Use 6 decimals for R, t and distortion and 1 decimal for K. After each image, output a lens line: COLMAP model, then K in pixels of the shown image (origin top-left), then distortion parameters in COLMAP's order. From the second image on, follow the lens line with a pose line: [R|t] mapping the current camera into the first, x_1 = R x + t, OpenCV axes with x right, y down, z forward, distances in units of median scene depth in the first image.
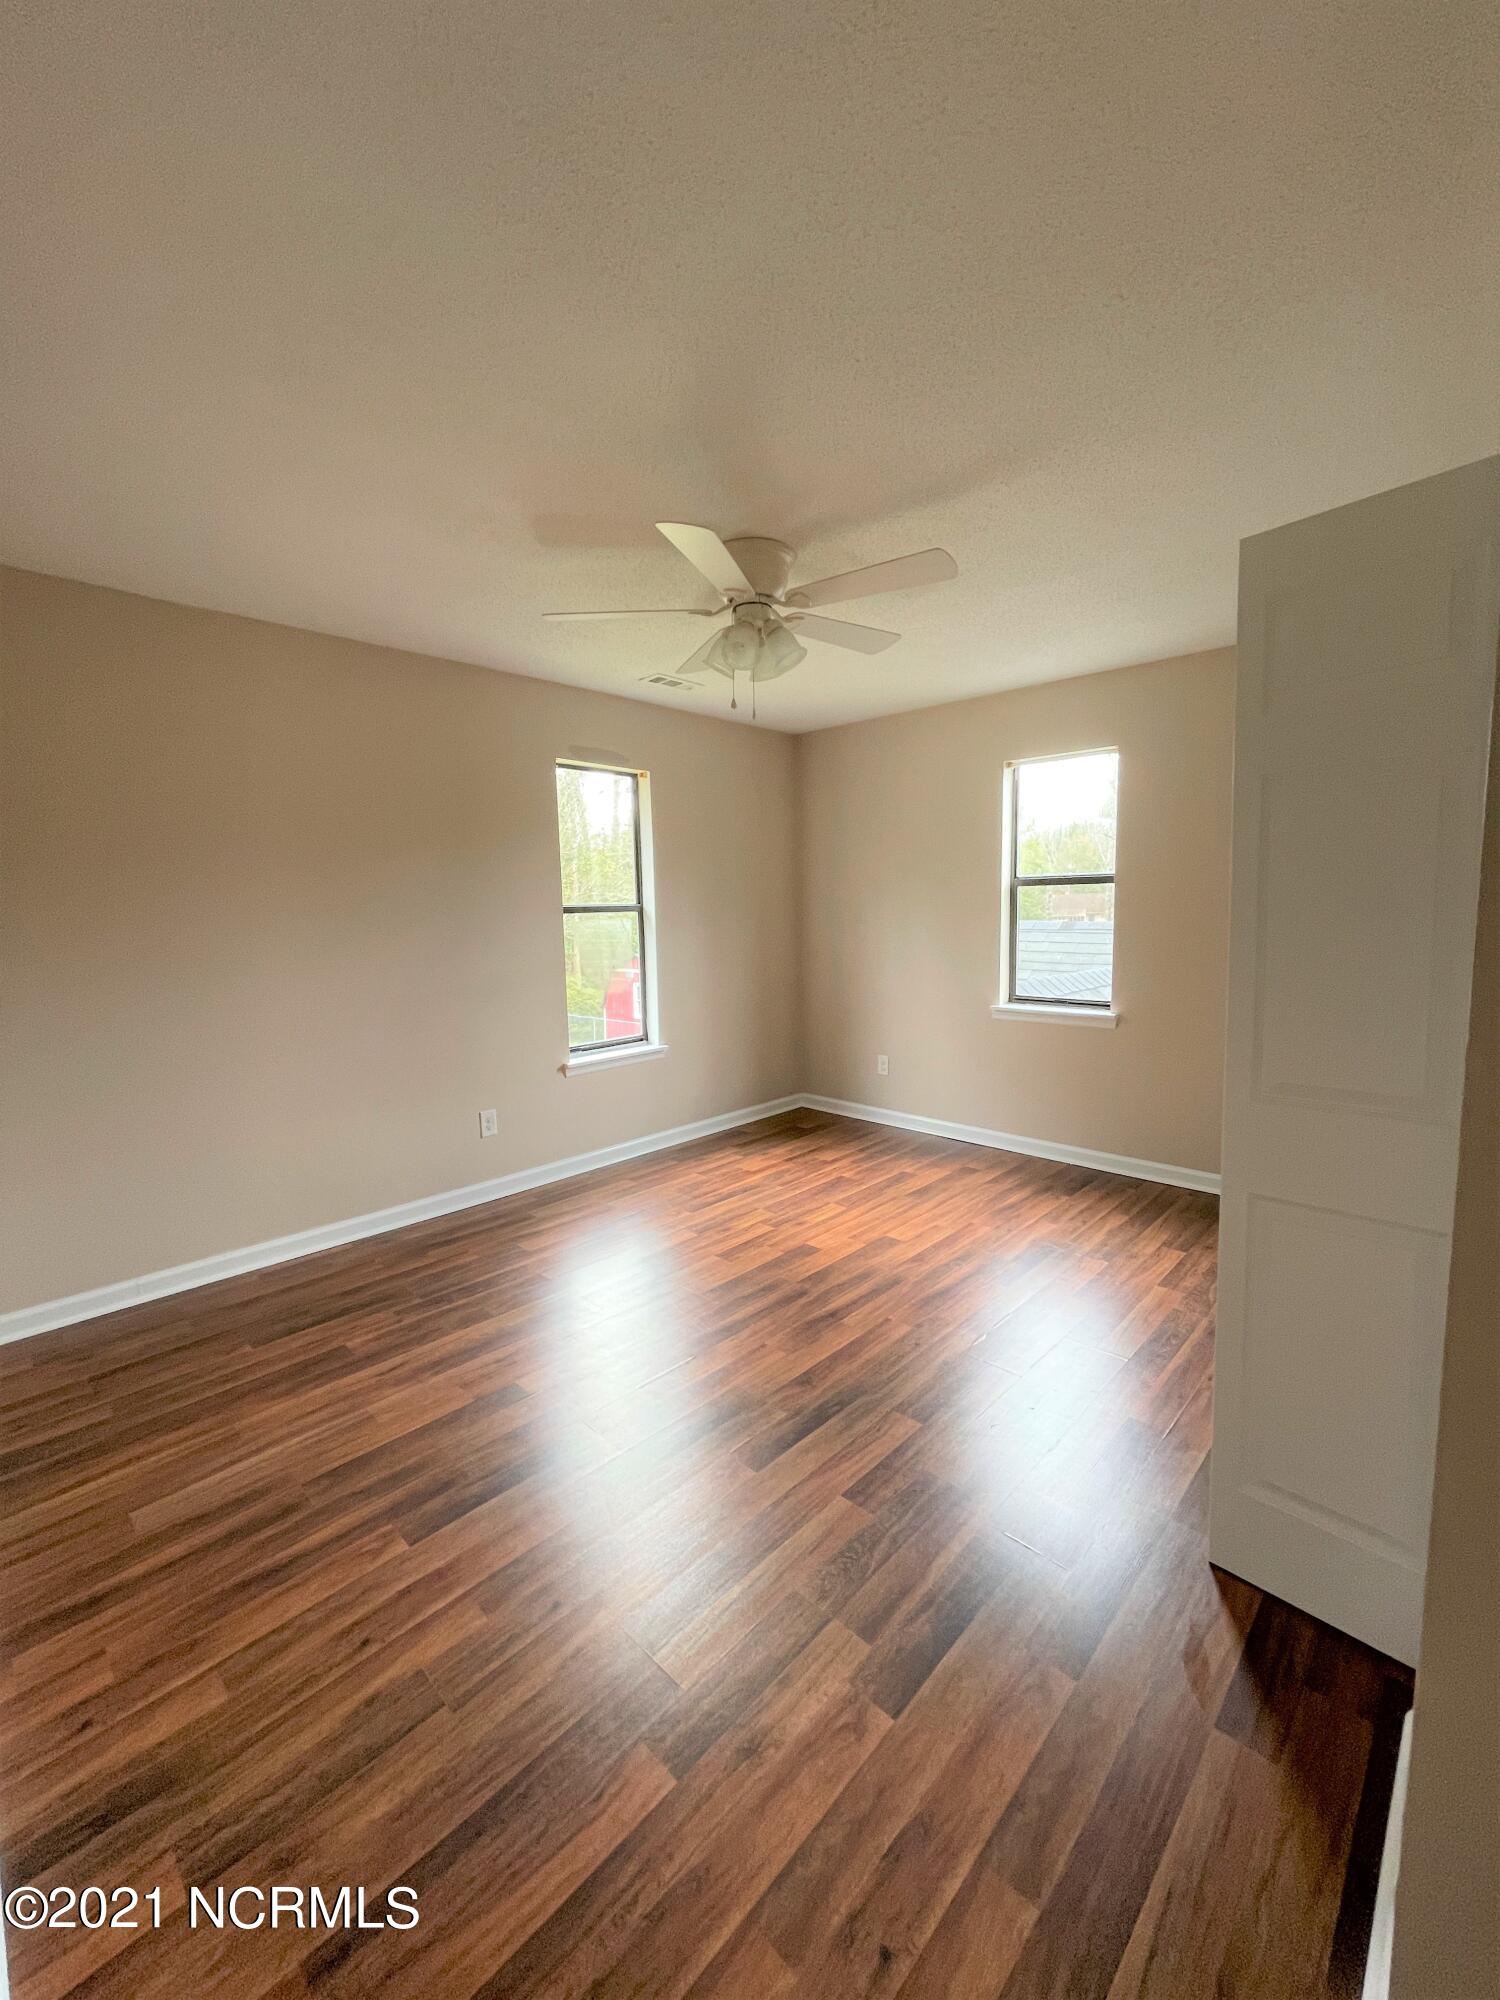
lens RADIAL K [[799.2, 0, 752.5], [0, 799.2, 999.1], [0, 0, 1]] dist [-0.003361, 0.000817]
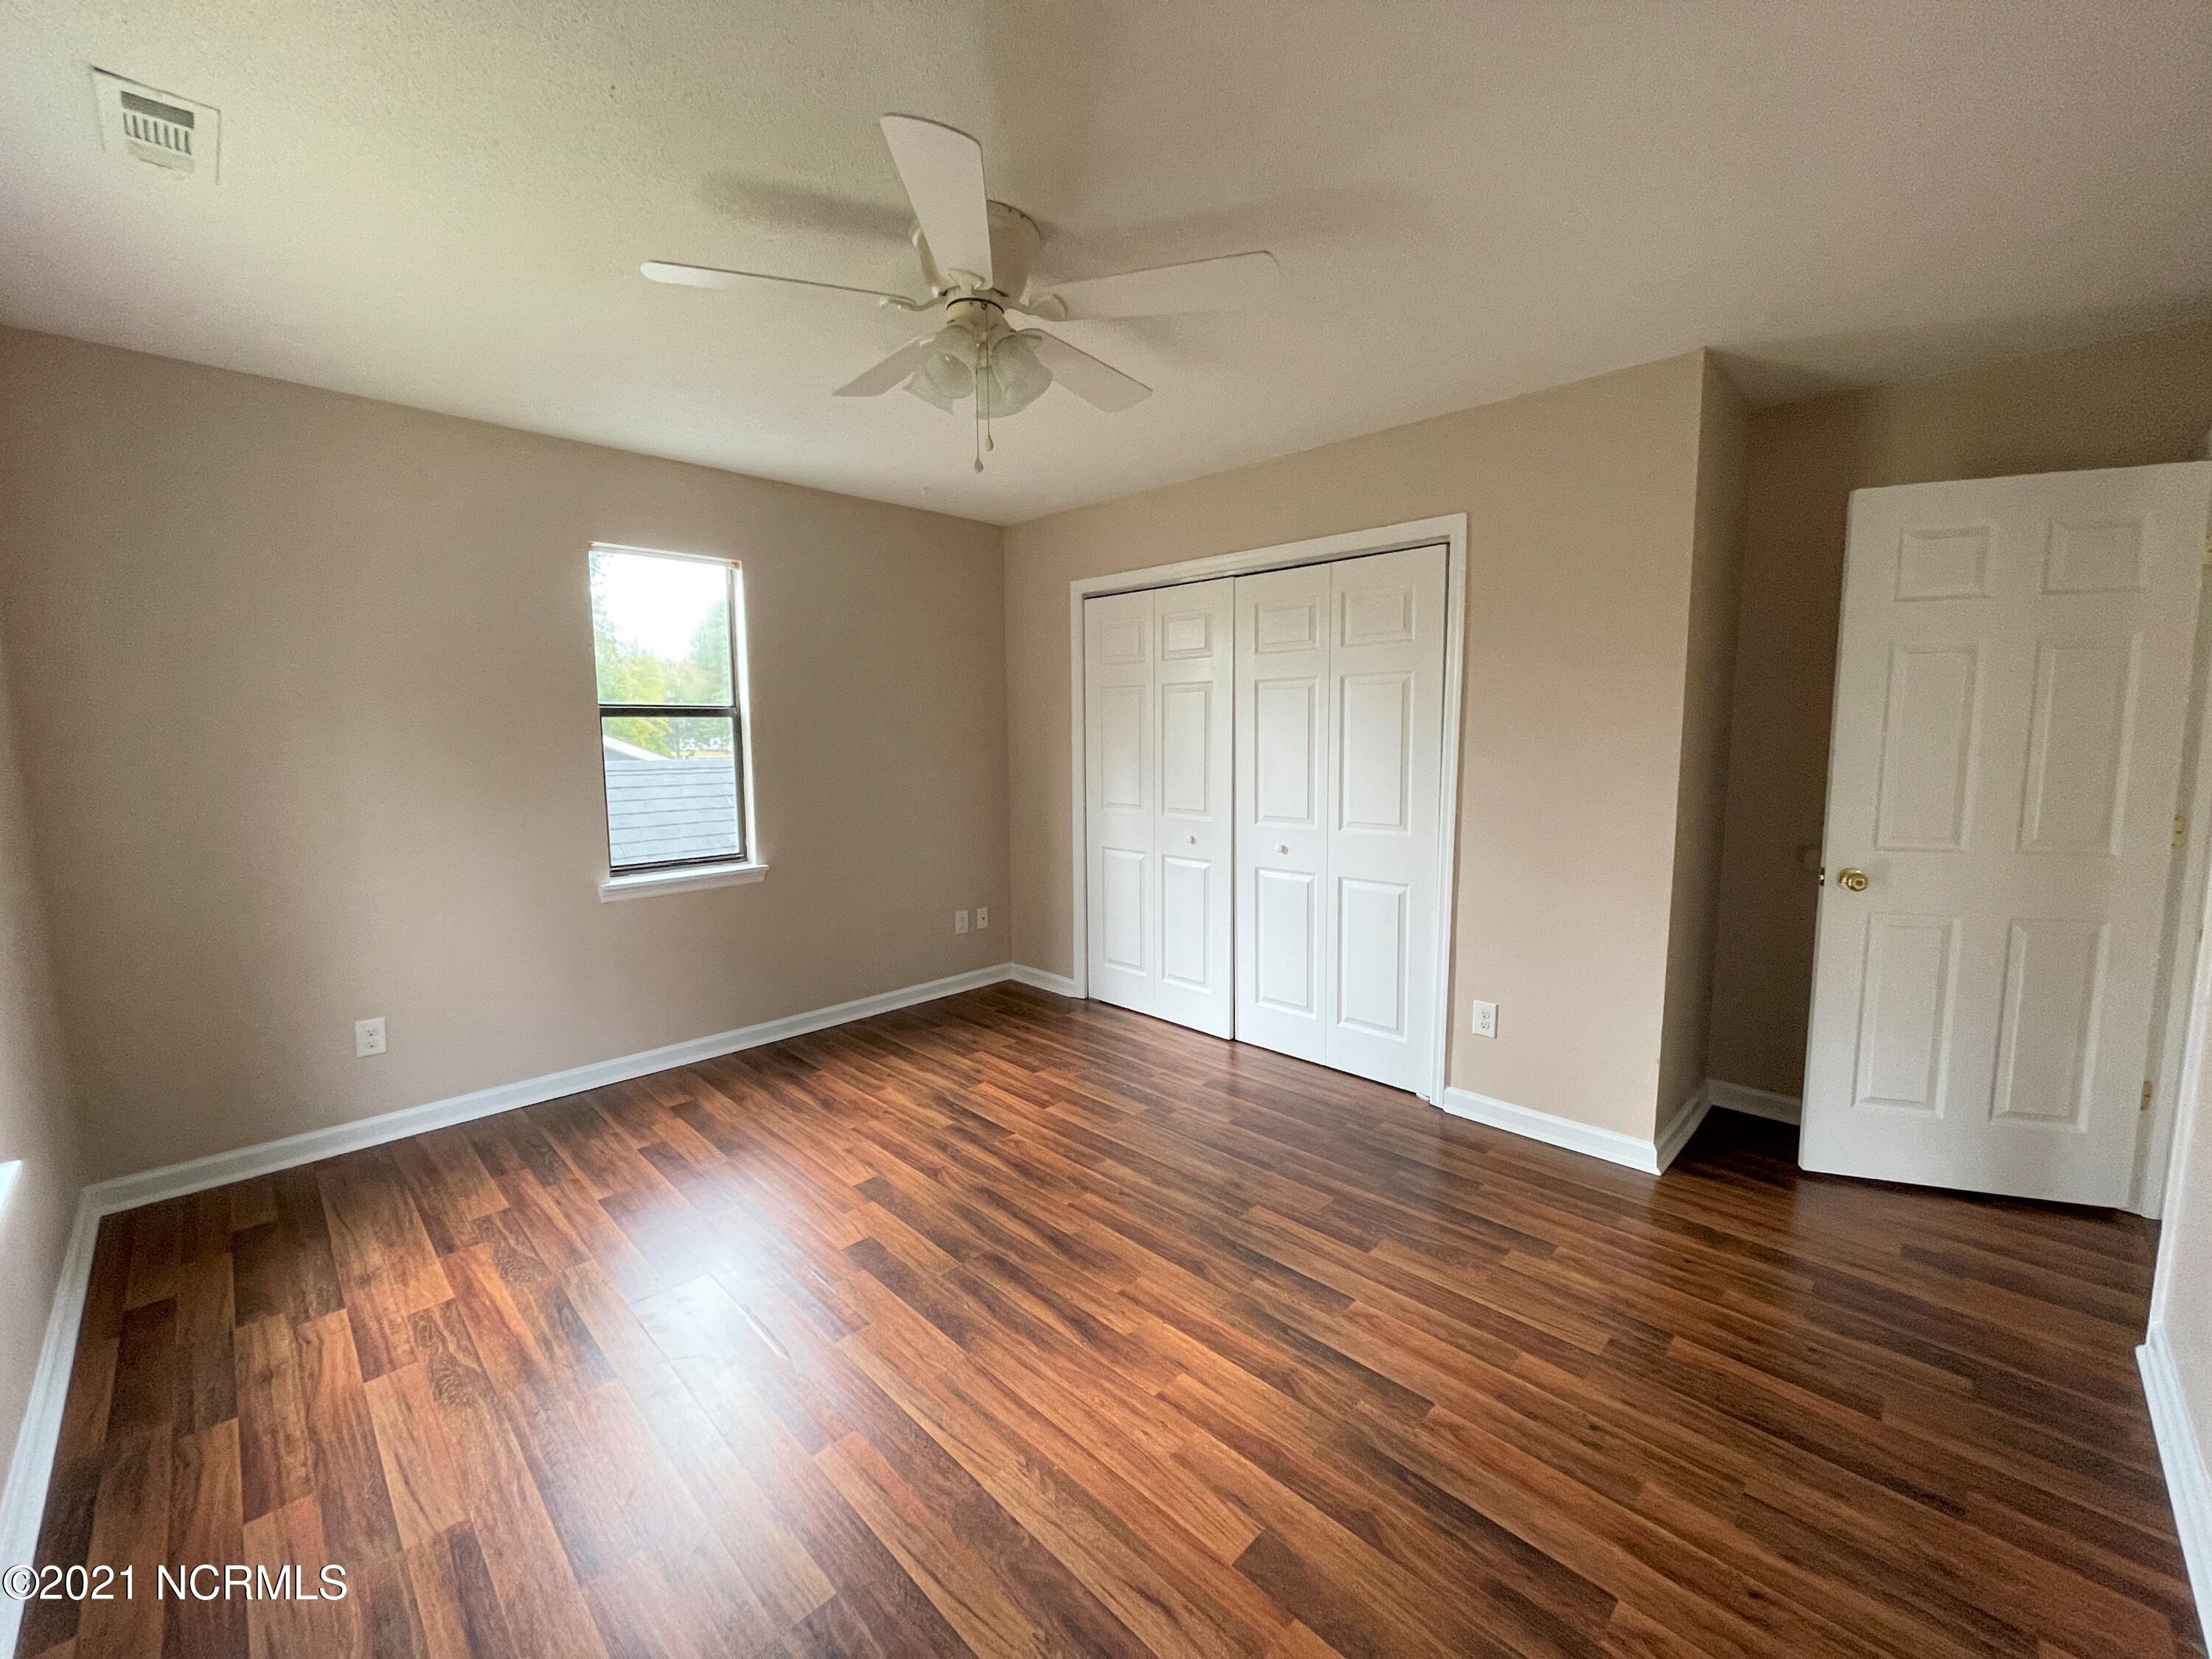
lens RADIAL K [[883.9, 0, 1098.4], [0, 883.9, 825.5], [0, 0, 1]] dist [-0.003361, 0.000817]
pose [[0.020503, -0.092317, 0.995519, -0.512511], [0.119662, 0.988797, 0.089229, -0.067442], [-0.992603, 0.117296, 0.031320, 0.590034]]
